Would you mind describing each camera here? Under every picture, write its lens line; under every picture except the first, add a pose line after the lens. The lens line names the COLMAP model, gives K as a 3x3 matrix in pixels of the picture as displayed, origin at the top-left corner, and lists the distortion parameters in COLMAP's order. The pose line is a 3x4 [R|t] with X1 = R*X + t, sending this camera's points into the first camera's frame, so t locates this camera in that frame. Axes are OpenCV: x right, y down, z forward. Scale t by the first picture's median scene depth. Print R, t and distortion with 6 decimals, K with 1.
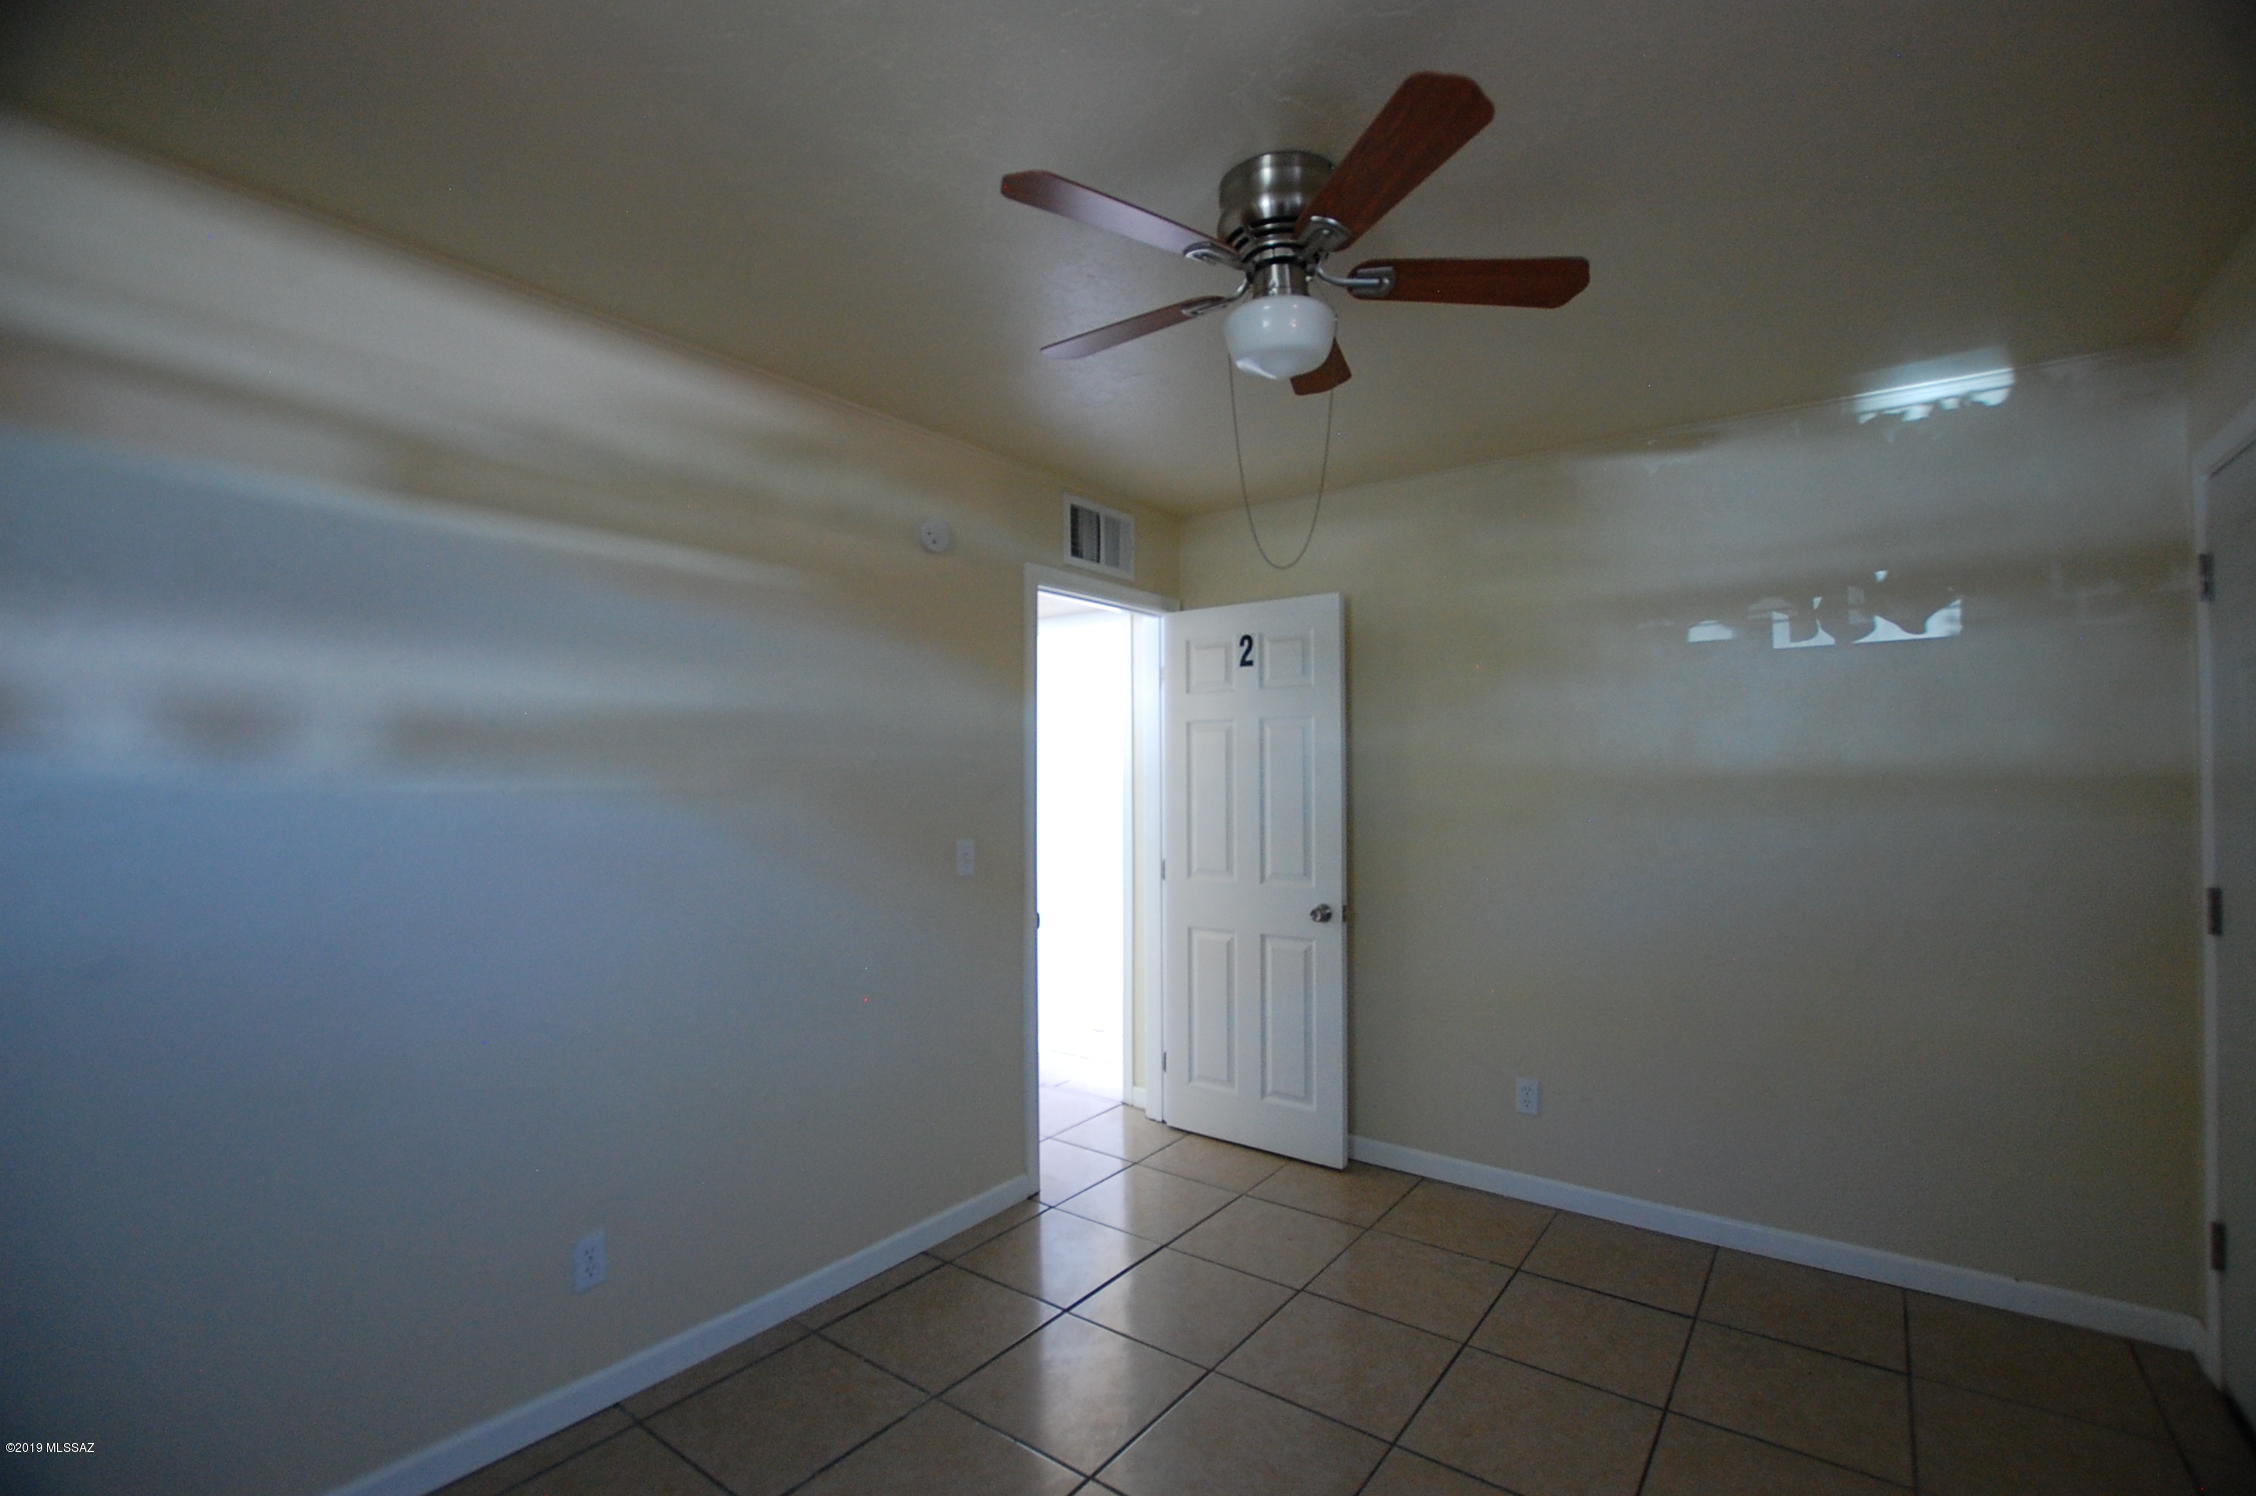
lens RADIAL K [[975.2, 0, 1124.7], [0, 975.2, 764.1], [0, 0, 1]] dist [-0.023535, 0.000231]
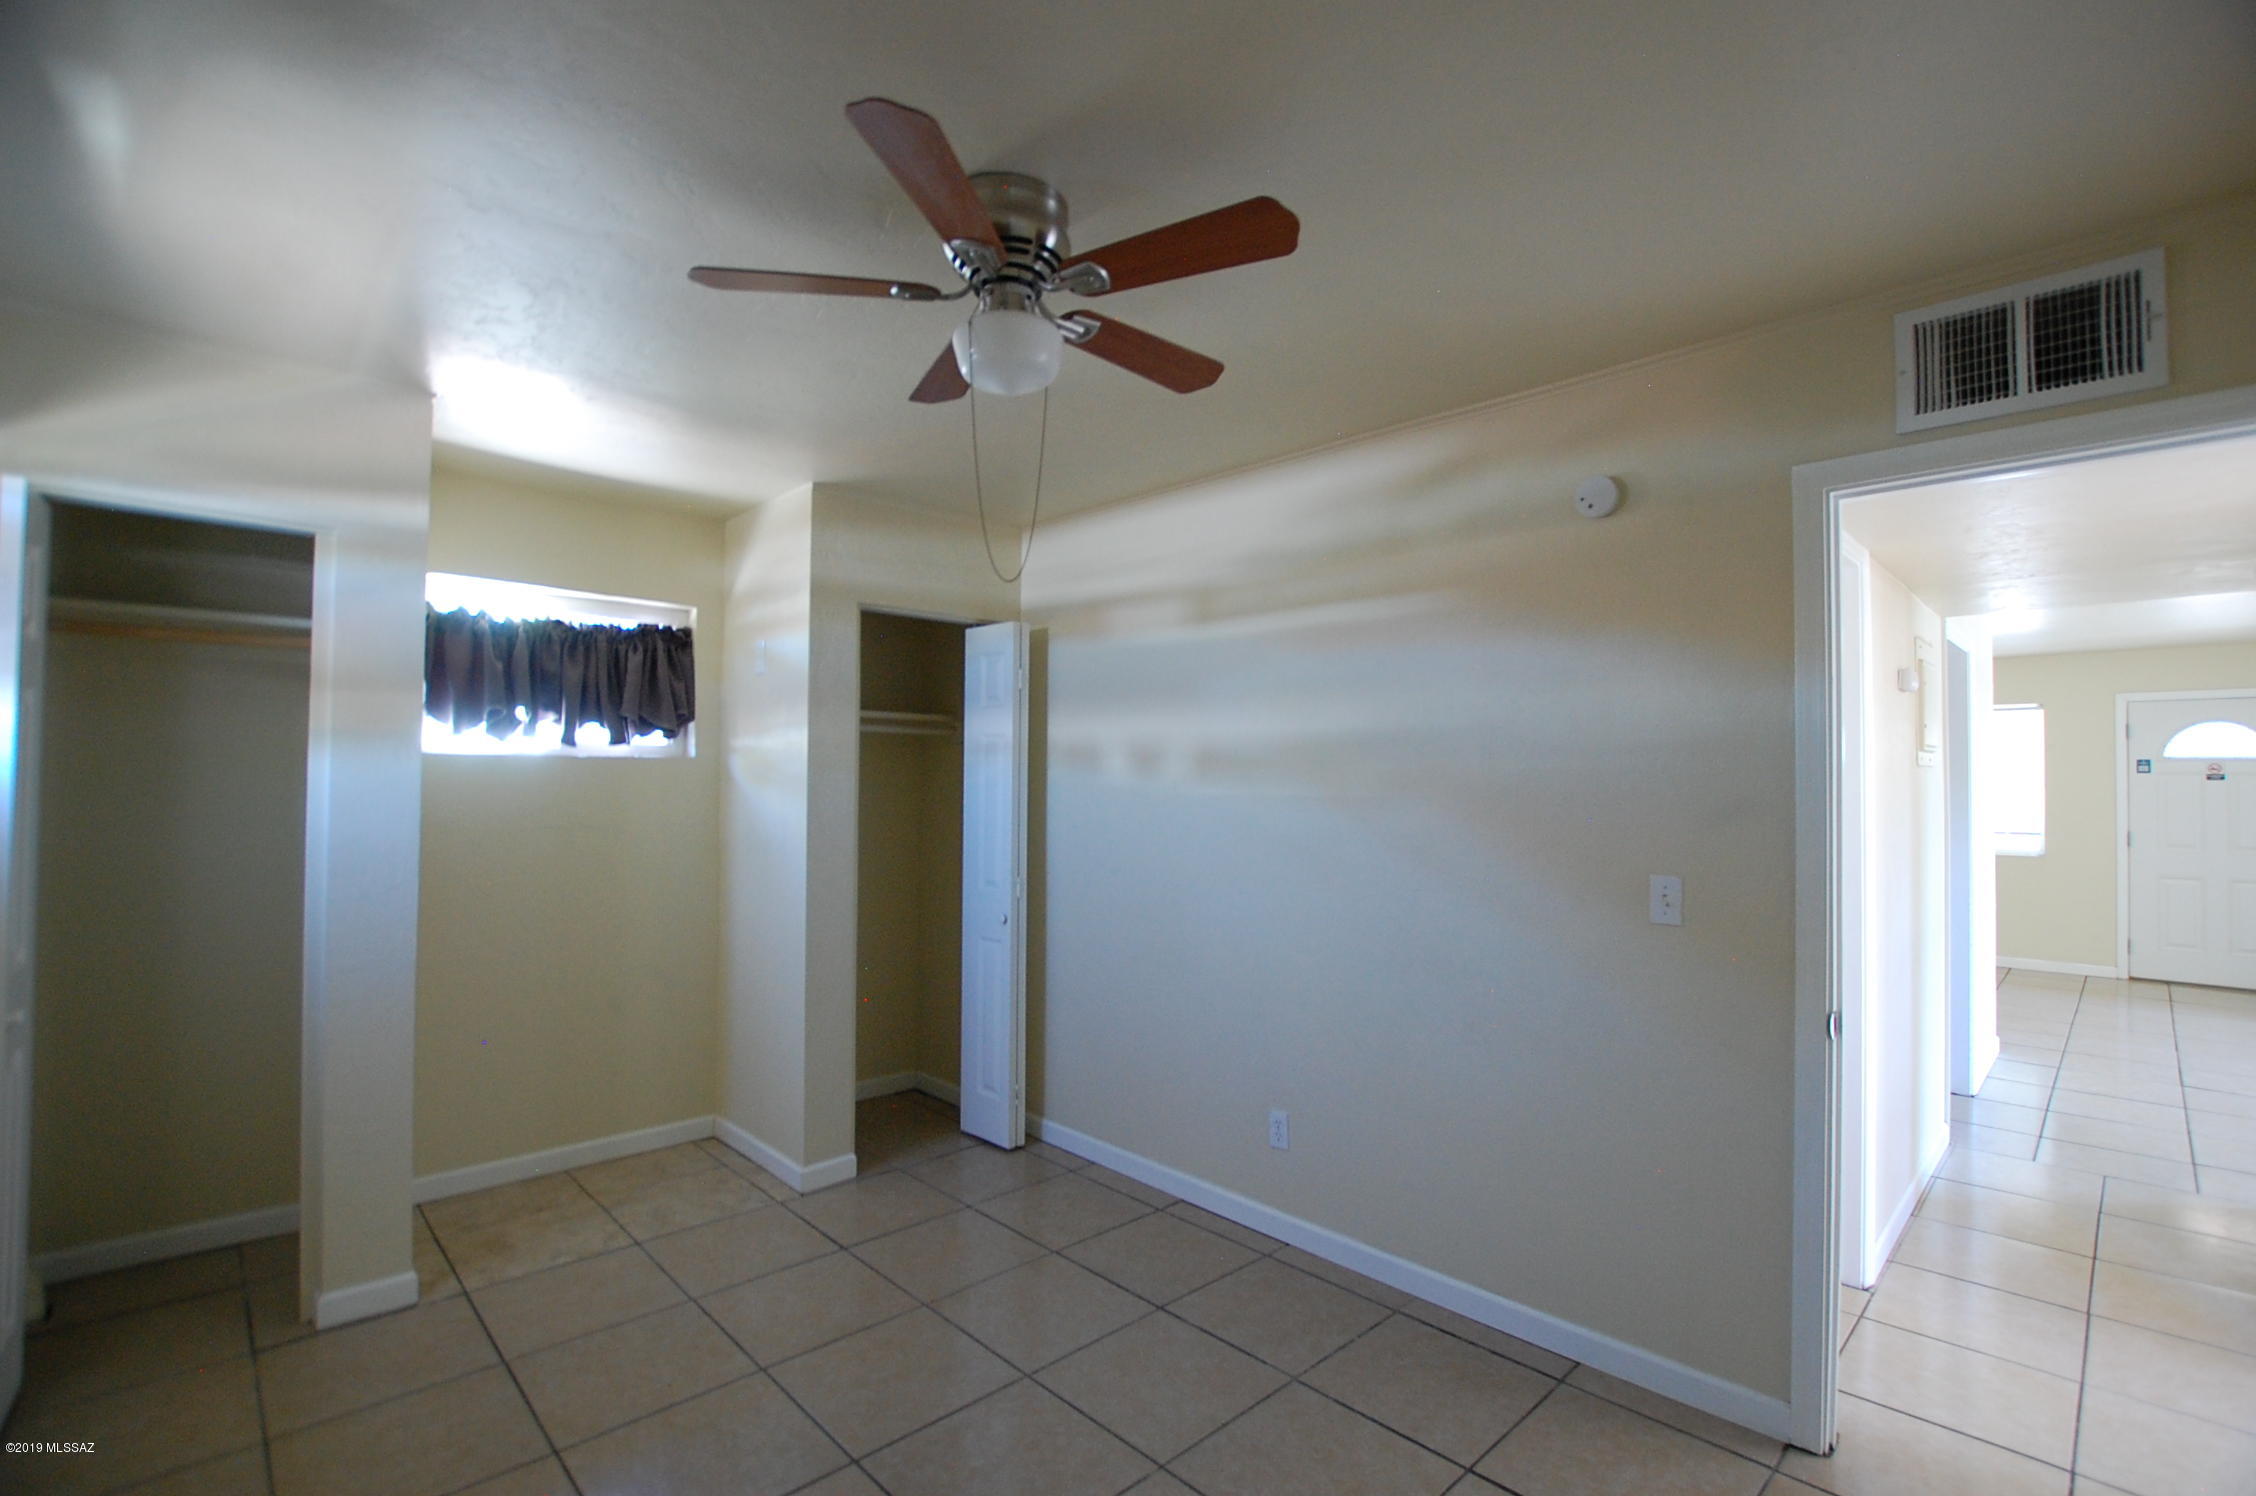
lens RADIAL K [[1001.4, 0, 1115.9], [0, 1001.4, 751.9], [0, 0, 1]] dist [-0.021823, 0.000132]
pose [[-0.149262, -0.022820, -0.988534, 0.797340], [0.005538, 0.999699, -0.023914, -0.003192], [0.988782, -0.009044, -0.149091, 0.837694]]
